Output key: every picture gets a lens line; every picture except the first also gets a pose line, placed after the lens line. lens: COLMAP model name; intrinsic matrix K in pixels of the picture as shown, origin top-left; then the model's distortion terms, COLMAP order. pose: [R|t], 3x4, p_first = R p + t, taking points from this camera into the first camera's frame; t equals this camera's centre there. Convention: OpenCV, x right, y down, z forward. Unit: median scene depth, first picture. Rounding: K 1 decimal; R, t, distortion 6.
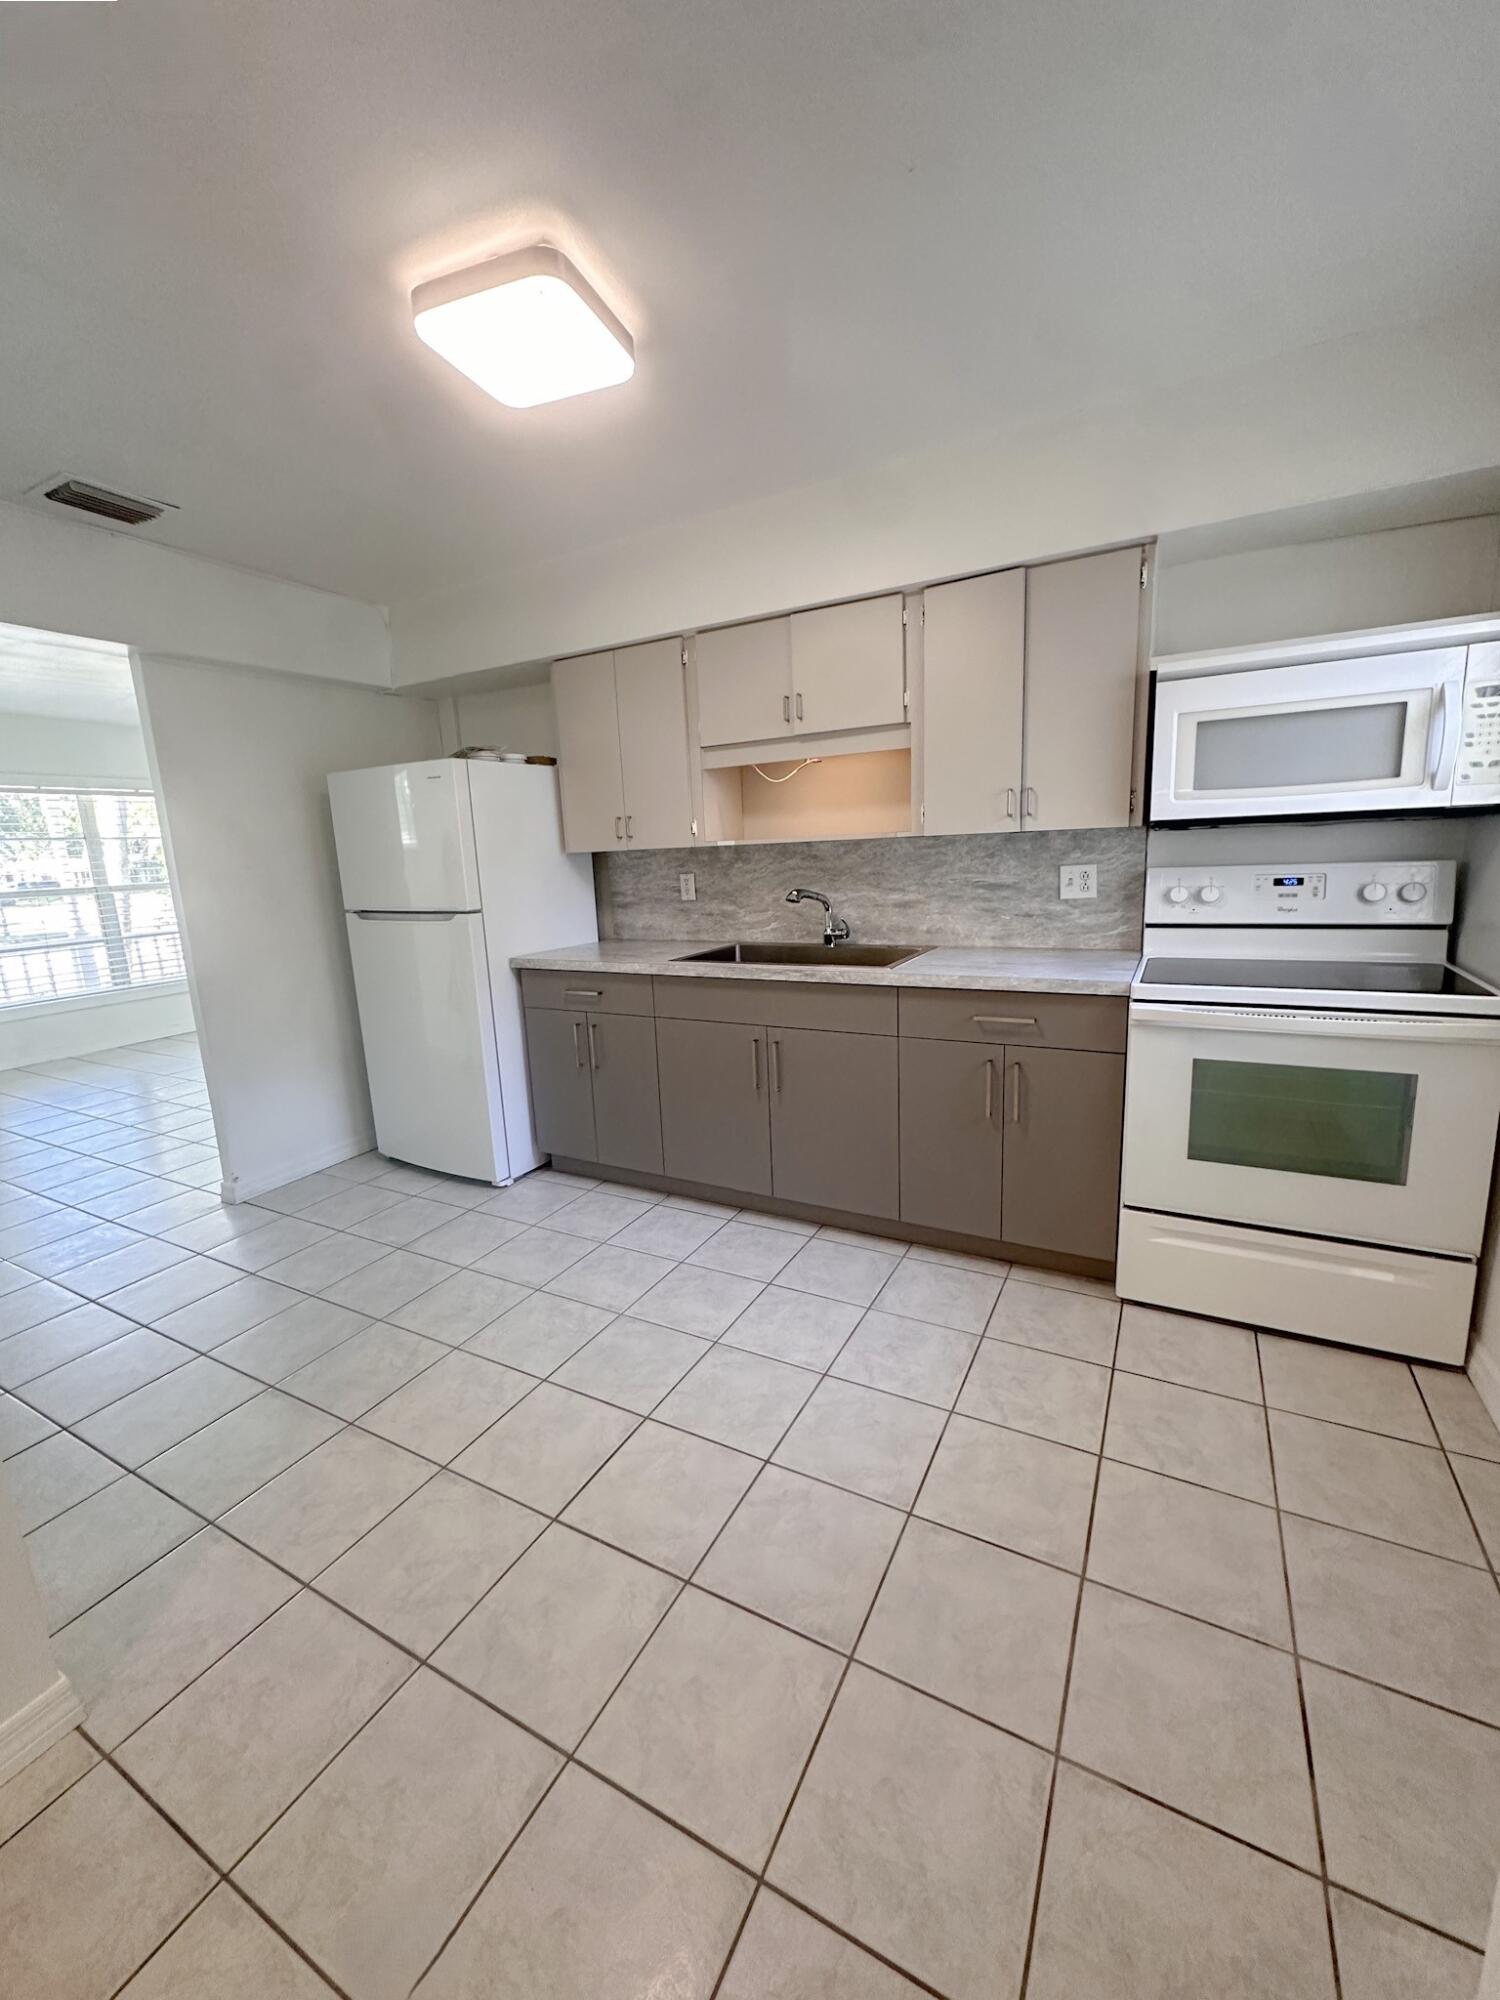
lens RADIAL K [[791.3, 0, 751.2], [0, 791.3, 1004.7], [0, 0, 1]] dist [-0.009785, 0.000070]
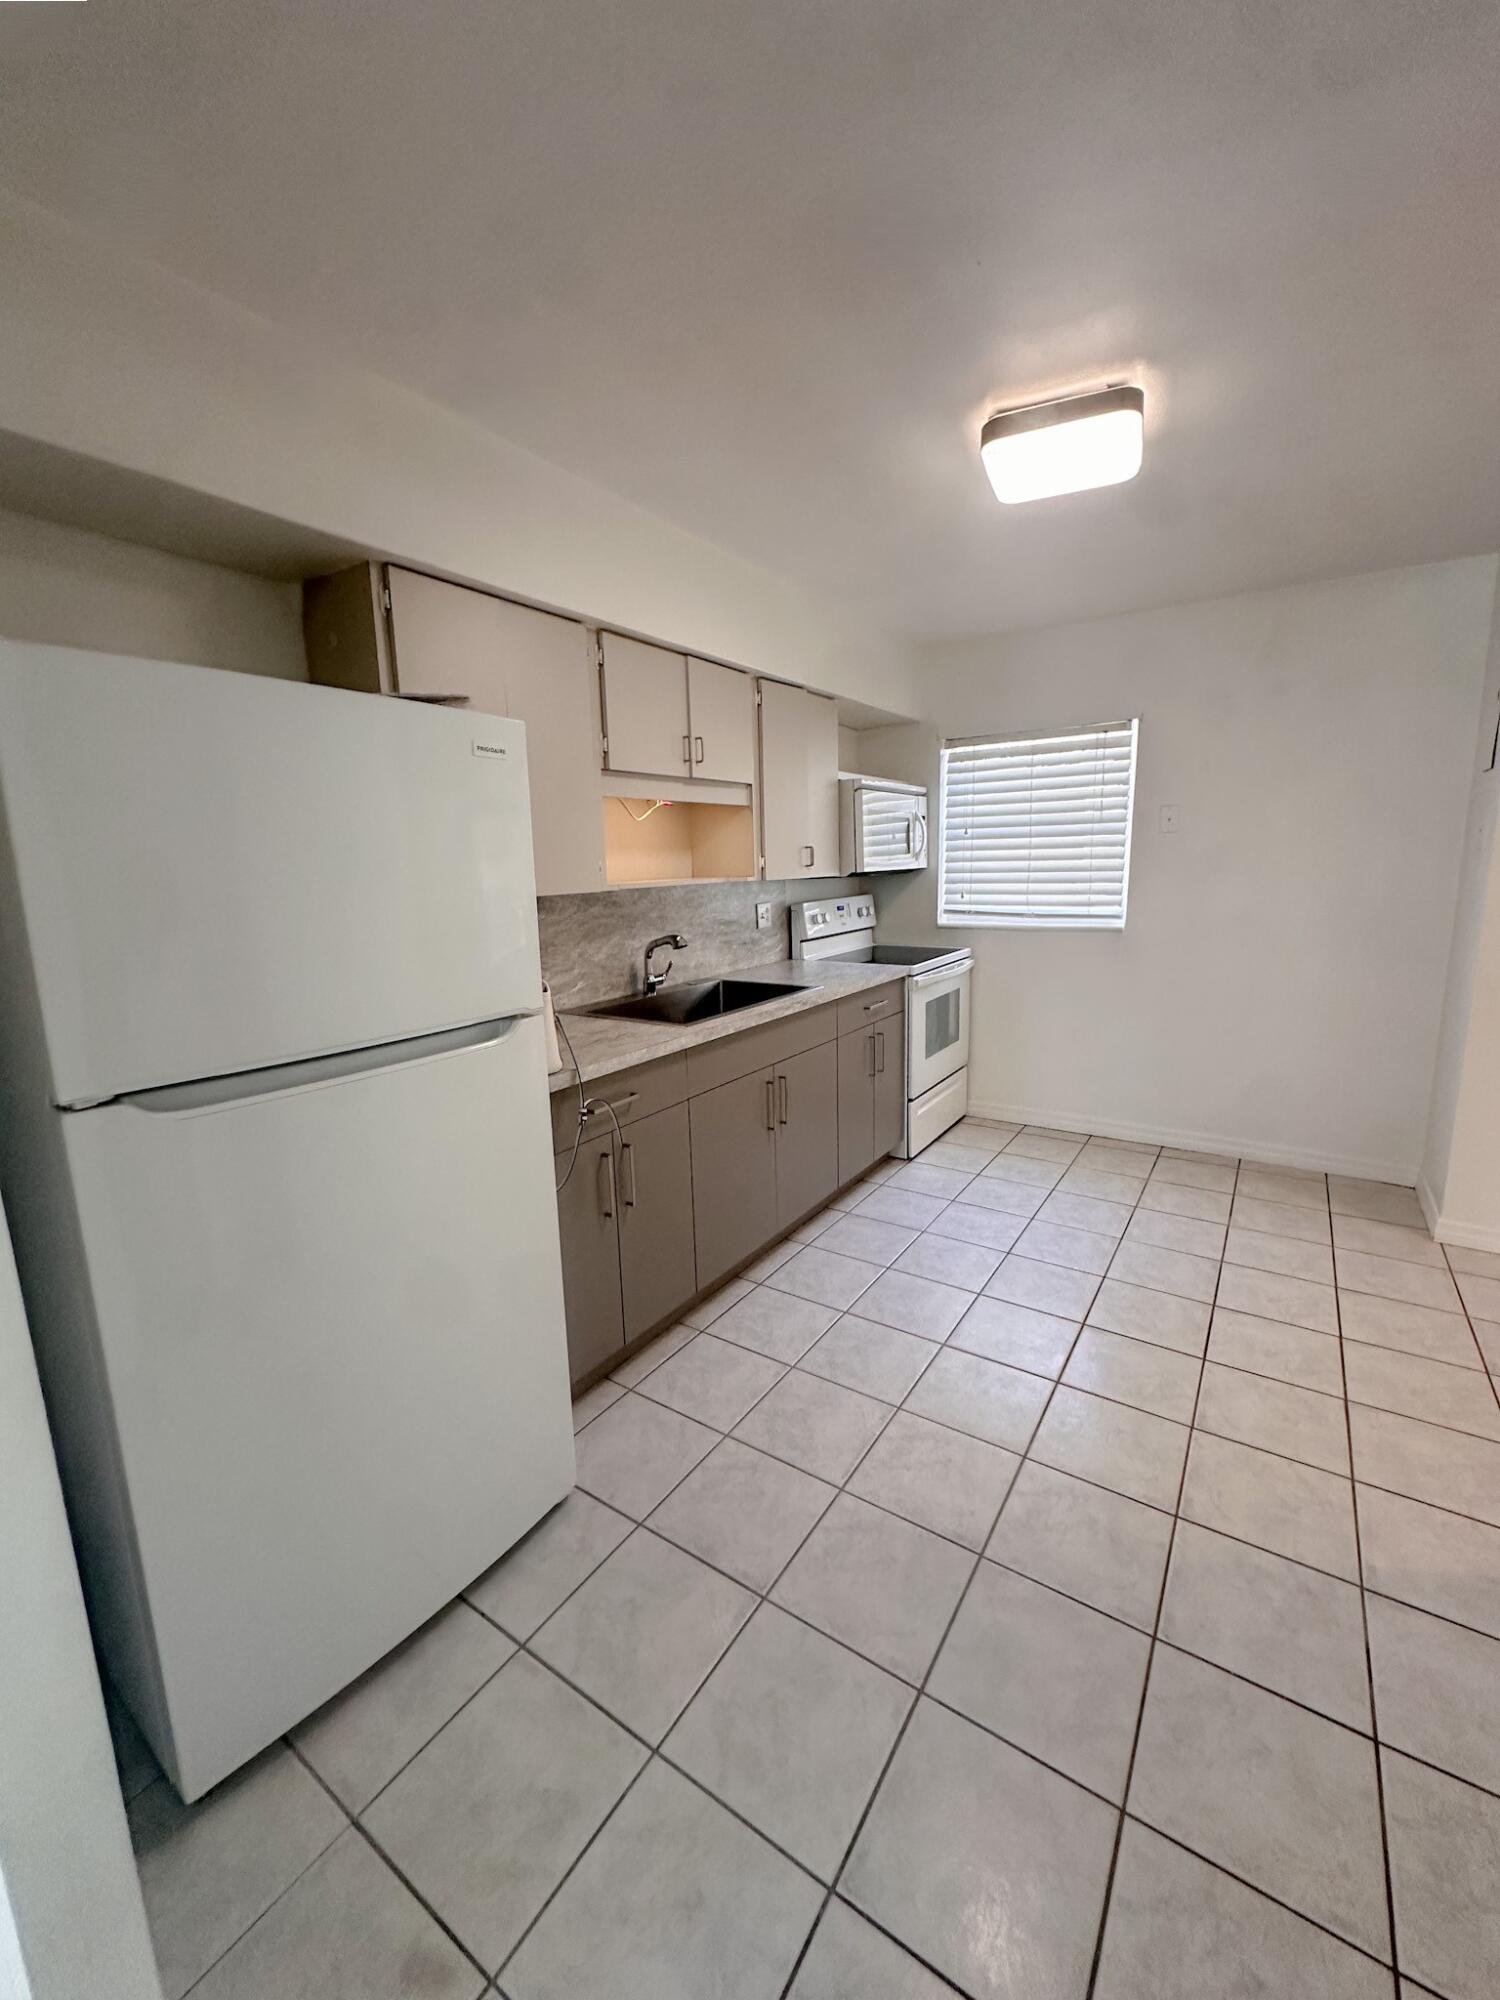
lens RADIAL K [[791.3, 0, 751.2], [0, 791.3, 1004.7], [0, 0, 1]] dist [-0.009785, 0.000070]
pose [[0.098873, -0.138629, 0.985396, -0.933503], [0.216939, 0.969433, 0.114616, -0.162535], [-0.971165, 0.202438, 0.125925, 0.854925]]
